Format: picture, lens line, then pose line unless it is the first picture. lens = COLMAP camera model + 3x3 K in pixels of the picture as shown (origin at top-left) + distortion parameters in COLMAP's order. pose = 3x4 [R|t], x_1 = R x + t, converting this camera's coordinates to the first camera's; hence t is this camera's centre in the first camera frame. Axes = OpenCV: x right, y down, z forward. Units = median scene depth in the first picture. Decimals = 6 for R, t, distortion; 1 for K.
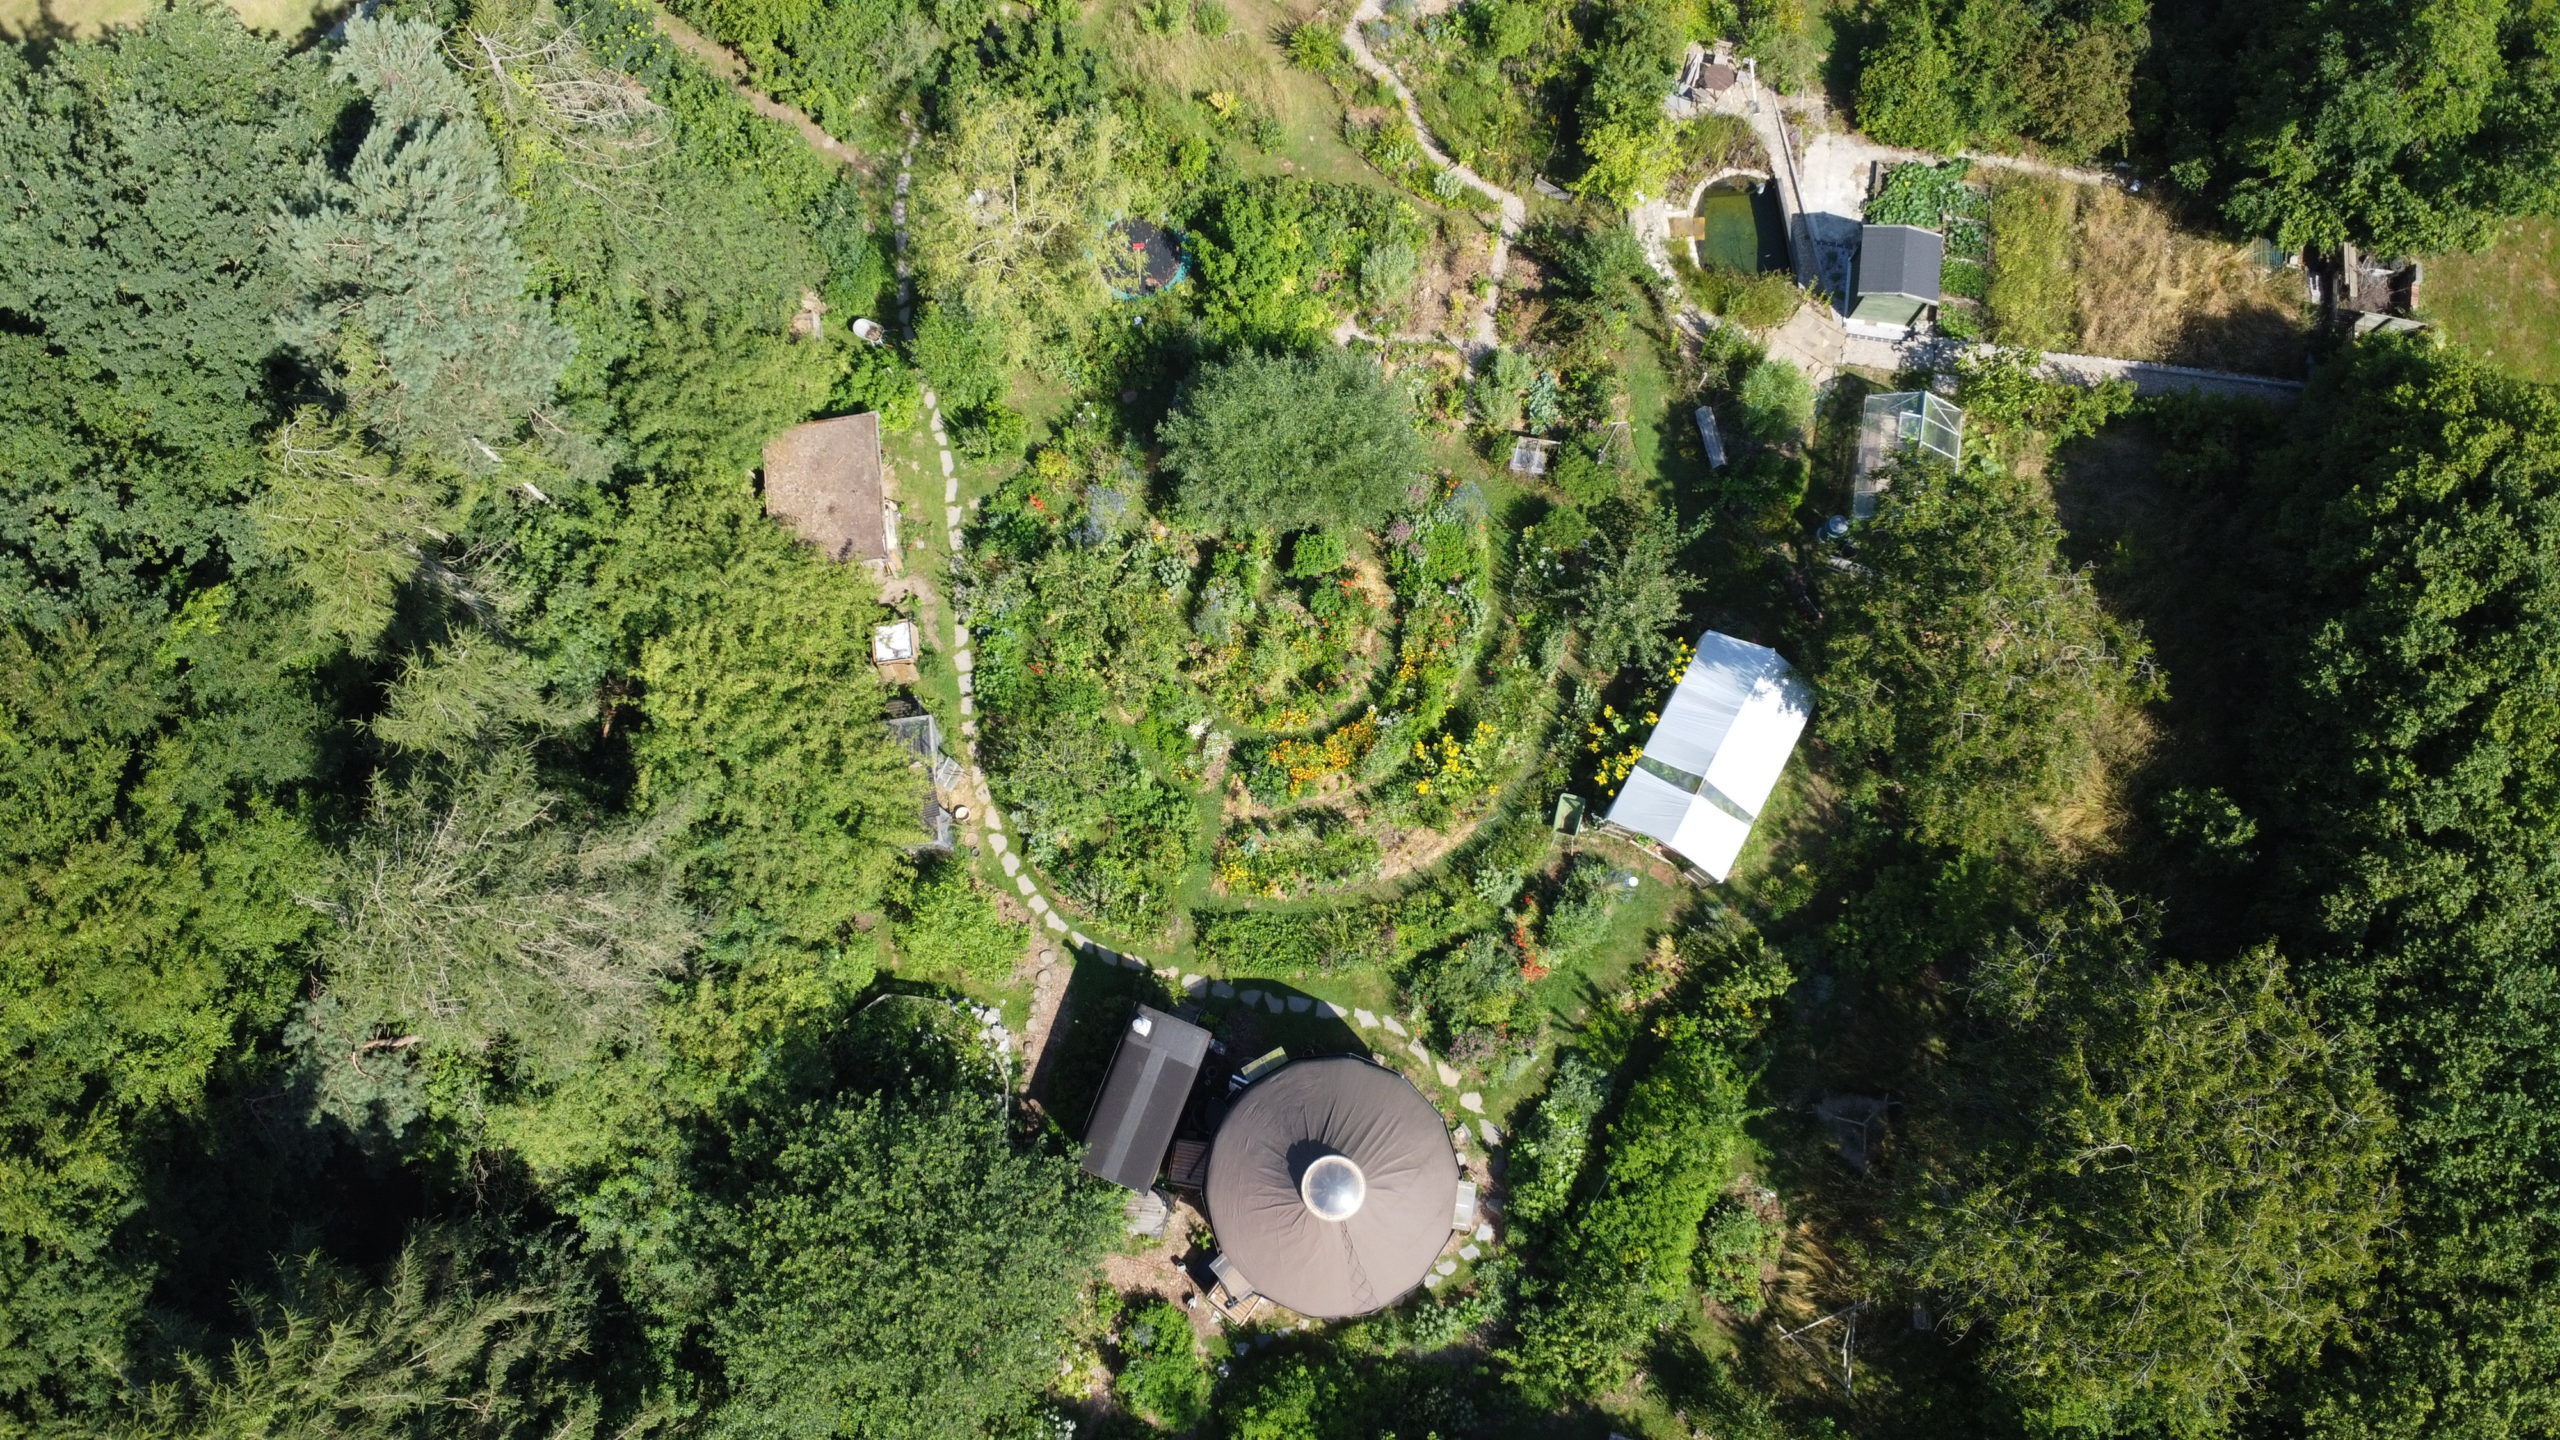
lens RADIAL K [[1857.5, 0, 1280.0], [0, 1857.5, 720.0], [0, 0, 1]] dist [0.006698, -0.060299]
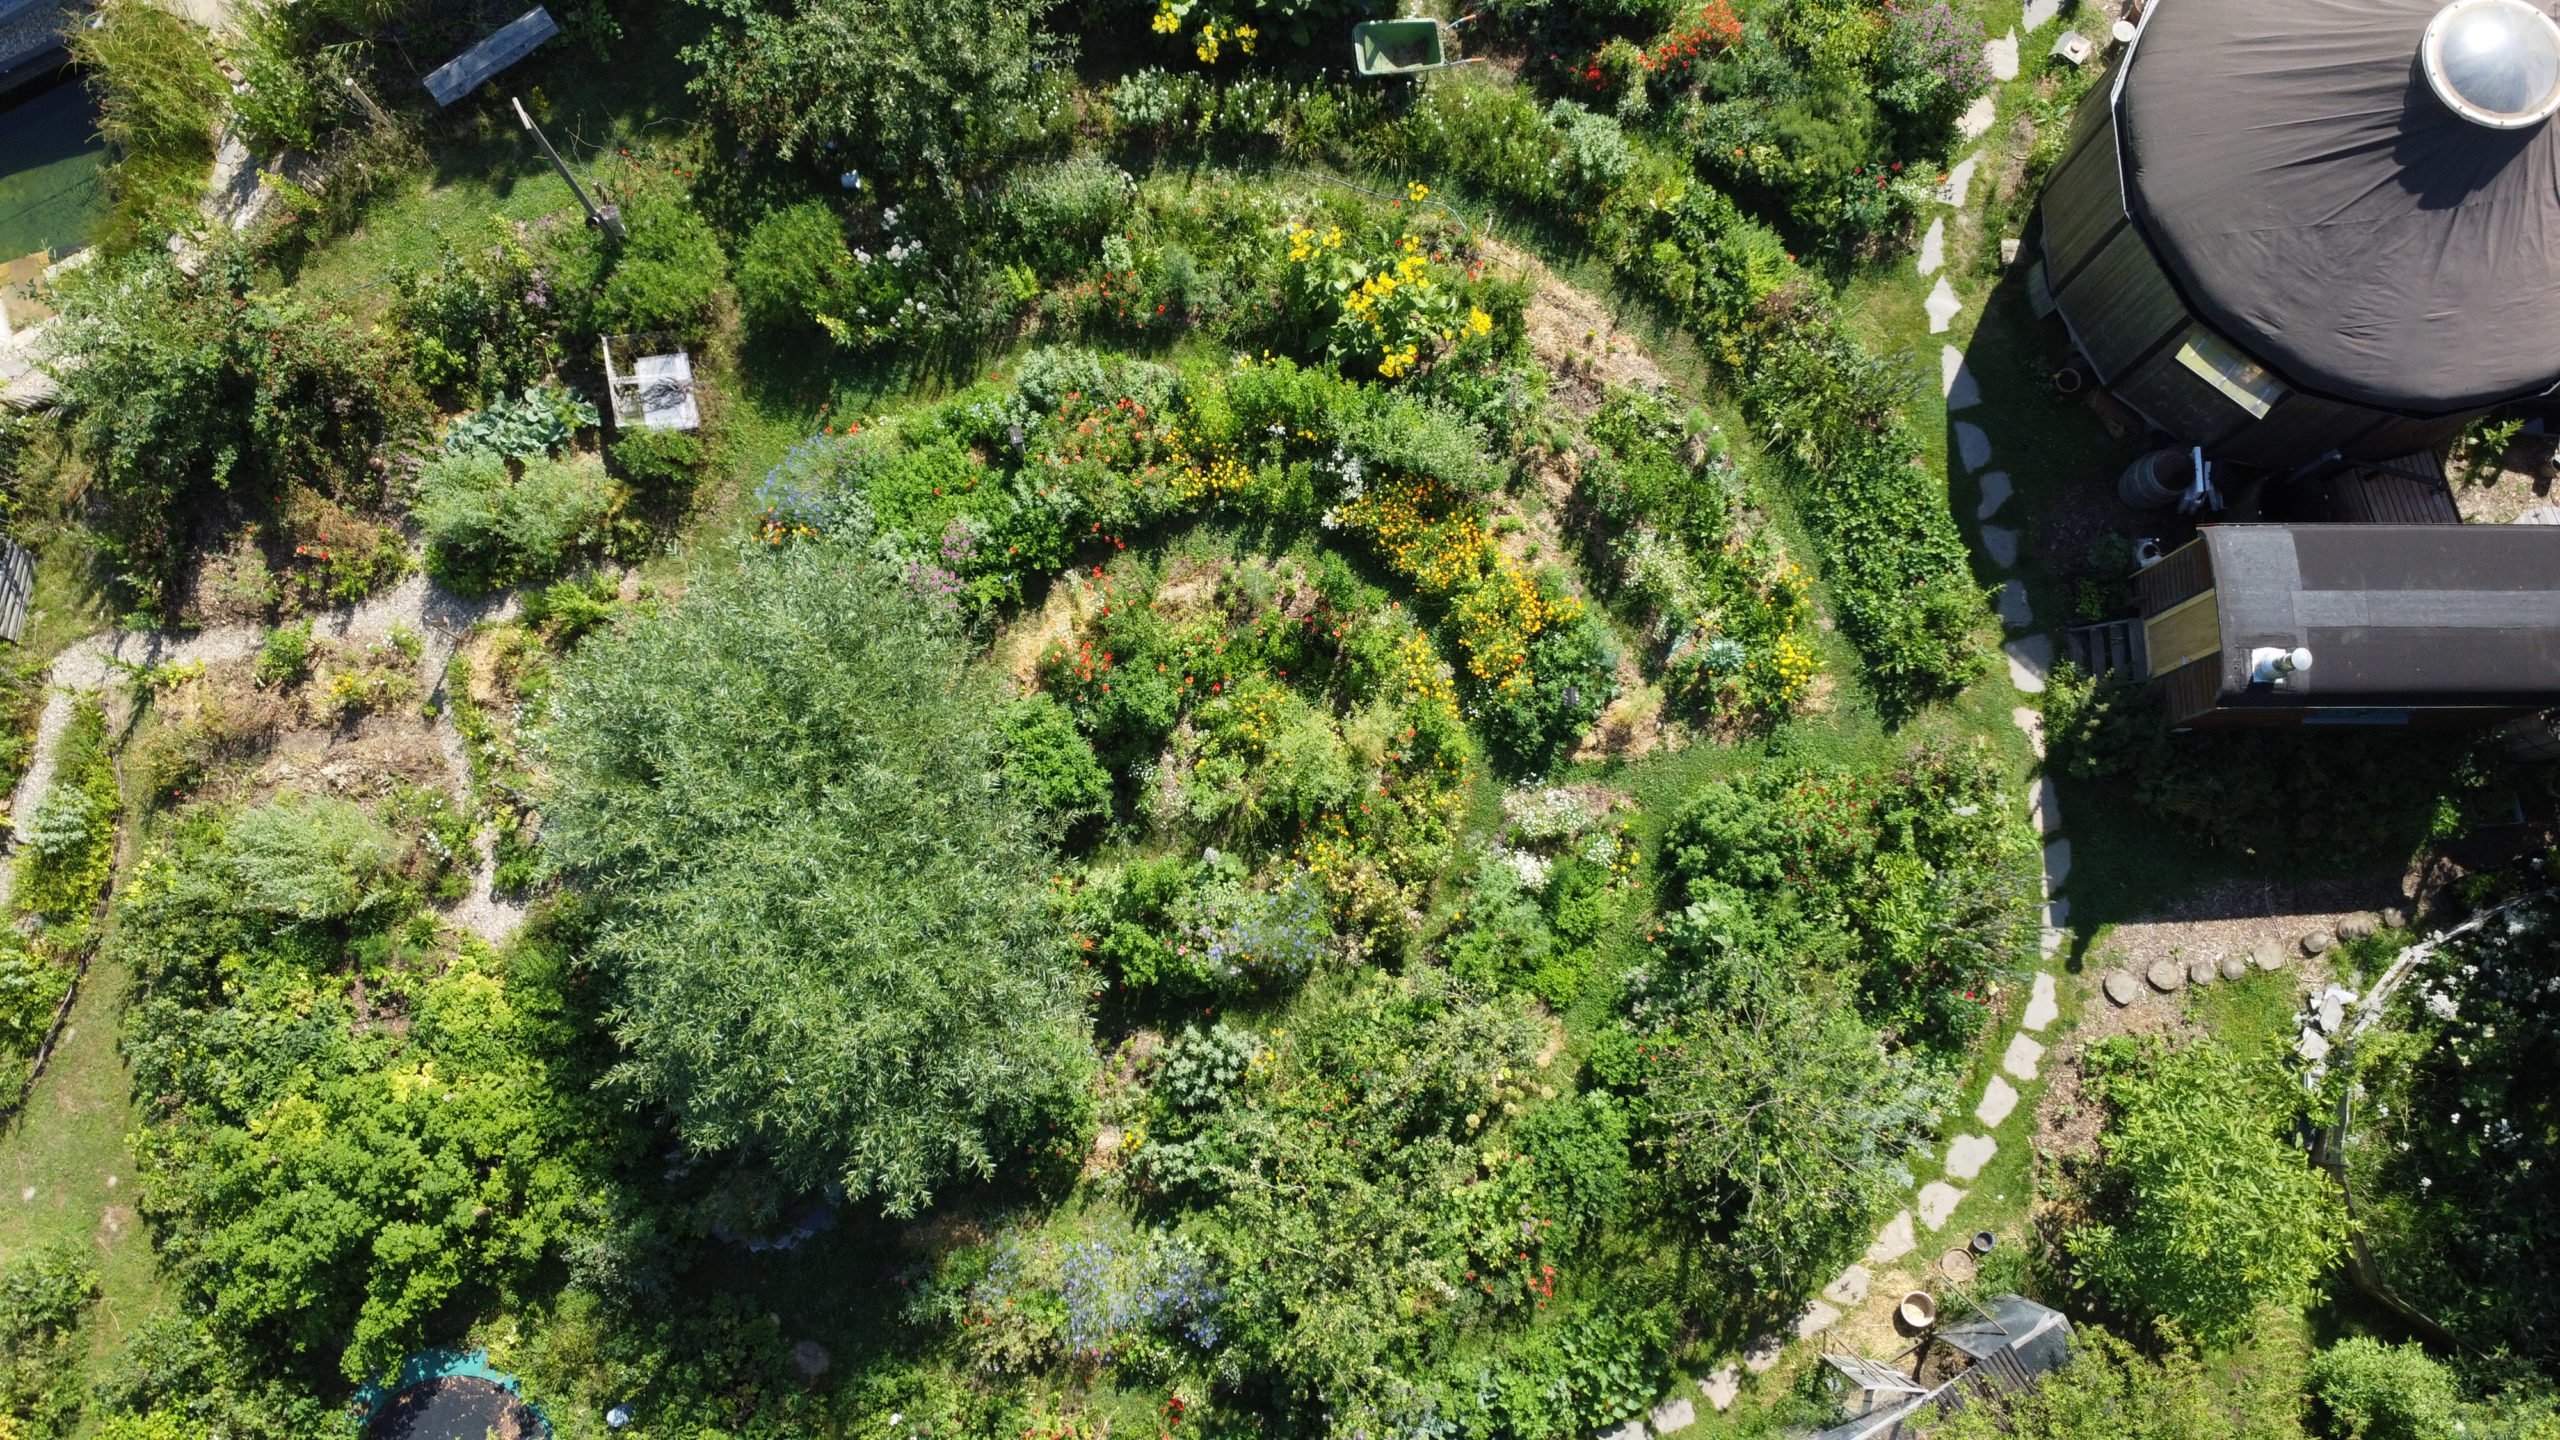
lens RADIAL K [[1857.5, 0, 1280.0], [0, 1857.5, 720.0], [0, 0, 1]] dist [0.006698, -0.060299]
pose [[-0.379087, -0.905001, 0.193045, -0.074833], [0.908154, -0.323810, 0.265335, -0.149633], [-0.177618, 0.275900, 0.944633, 0.585241]]
